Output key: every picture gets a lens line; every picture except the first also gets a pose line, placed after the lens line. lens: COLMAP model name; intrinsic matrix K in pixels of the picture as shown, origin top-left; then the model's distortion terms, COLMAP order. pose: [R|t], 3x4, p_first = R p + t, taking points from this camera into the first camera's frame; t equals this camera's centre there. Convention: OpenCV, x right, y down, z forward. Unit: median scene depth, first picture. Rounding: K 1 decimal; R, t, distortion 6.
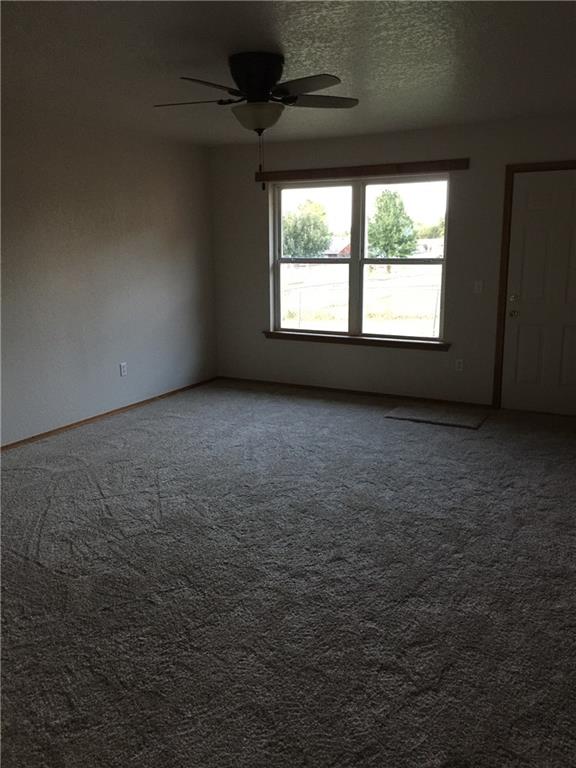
lens RADIAL K [[669.7, 0, 290.4], [0, 669.7, 373.9], [0, 0, 1]] dist [0.047616, -0.005967]
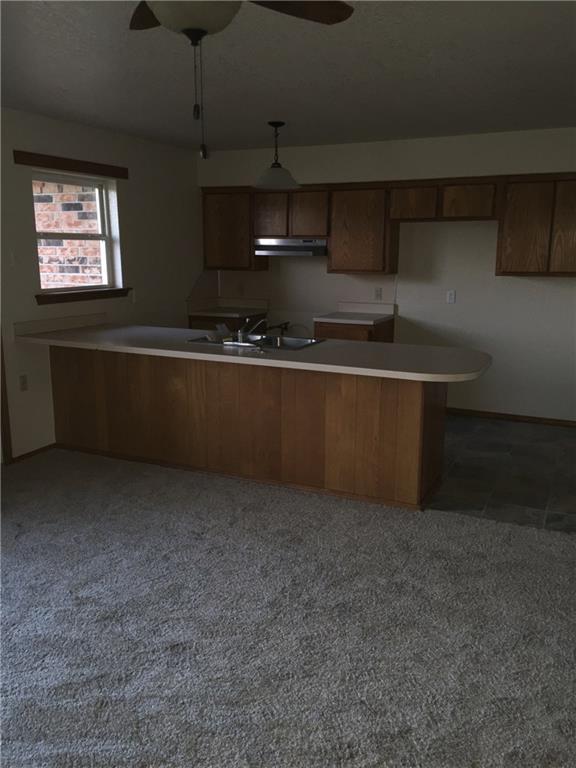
lens RADIAL K [[672.9, 0, 288.0], [0, 672.9, 384.0], [0, 0, 1]] dist [0.053724, -0.013602]
pose [[-0.078440, -0.197717, 0.977116, -0.575311], [0.182661, 0.960692, 0.209058, -0.210801], [-0.980042, 0.194879, -0.039241, 1.002562]]
